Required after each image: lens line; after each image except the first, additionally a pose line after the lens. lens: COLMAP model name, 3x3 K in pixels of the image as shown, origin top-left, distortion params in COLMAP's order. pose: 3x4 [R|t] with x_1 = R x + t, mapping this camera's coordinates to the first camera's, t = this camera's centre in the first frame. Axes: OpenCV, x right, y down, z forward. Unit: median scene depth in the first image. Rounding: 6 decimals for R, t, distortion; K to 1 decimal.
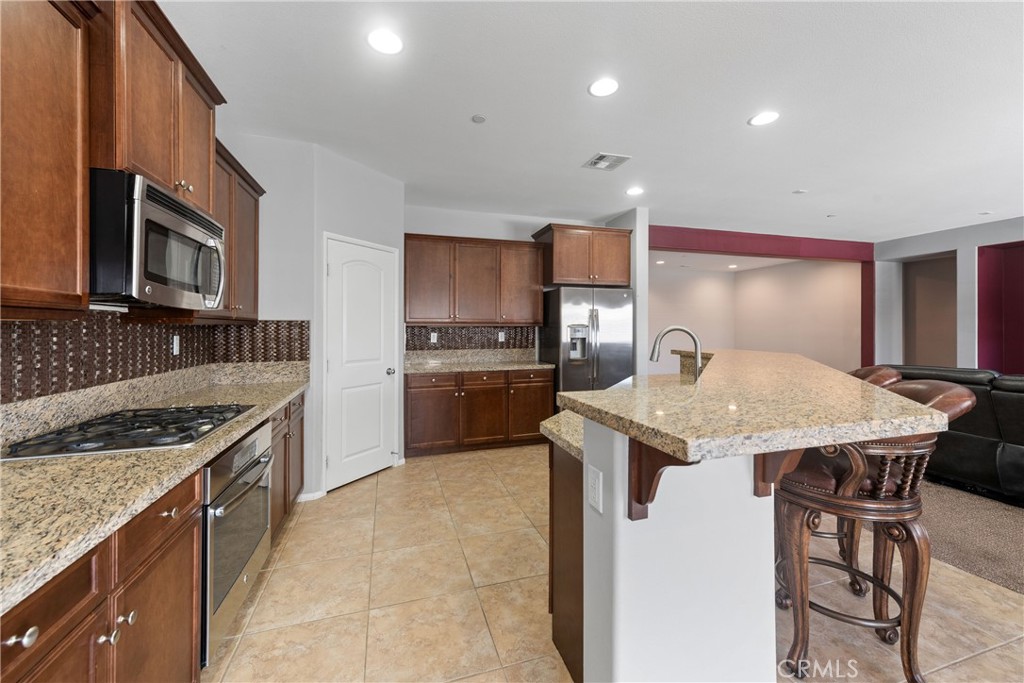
lens RADIAL K [[408.0, 0, 512.9], [0, 408.0, 332.6], [0, 0, 1]] dist [0.000341, 0.000378]
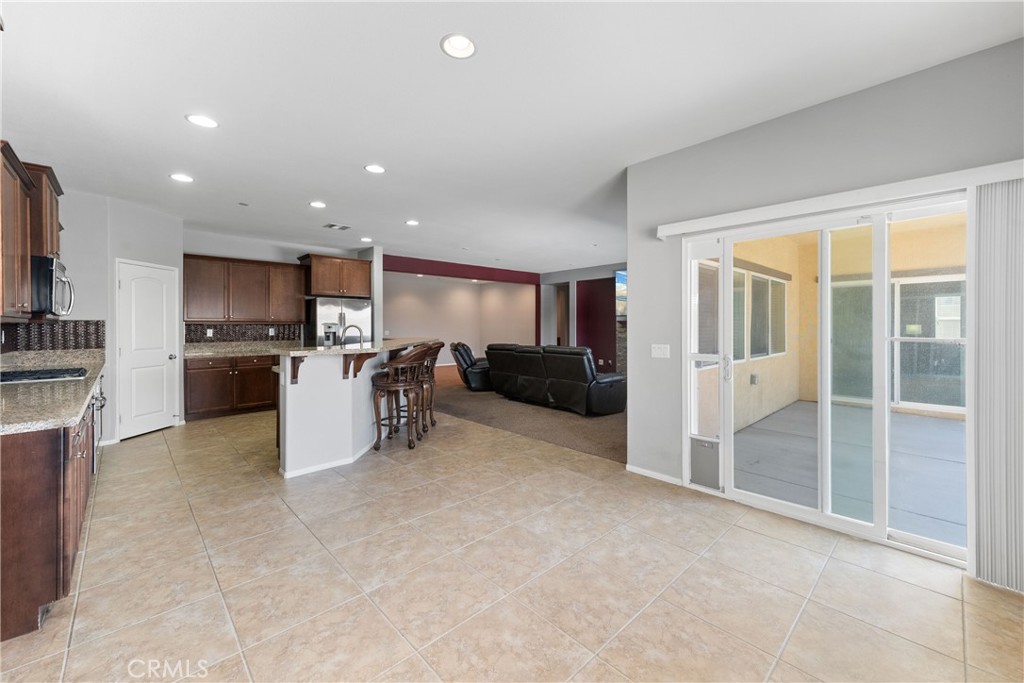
lens RADIAL K [[408.0, 0, 519.9], [0, 408.0, 328.7], [0, 0, 1]] dist [0.000341, 0.000378]
pose [[0.890396, -0.003865, 0.455170, 0.098332], [0.004768, 0.999988, -0.000836, 0.005240], [-0.455161, 0.002915, 0.890404, -0.631472]]
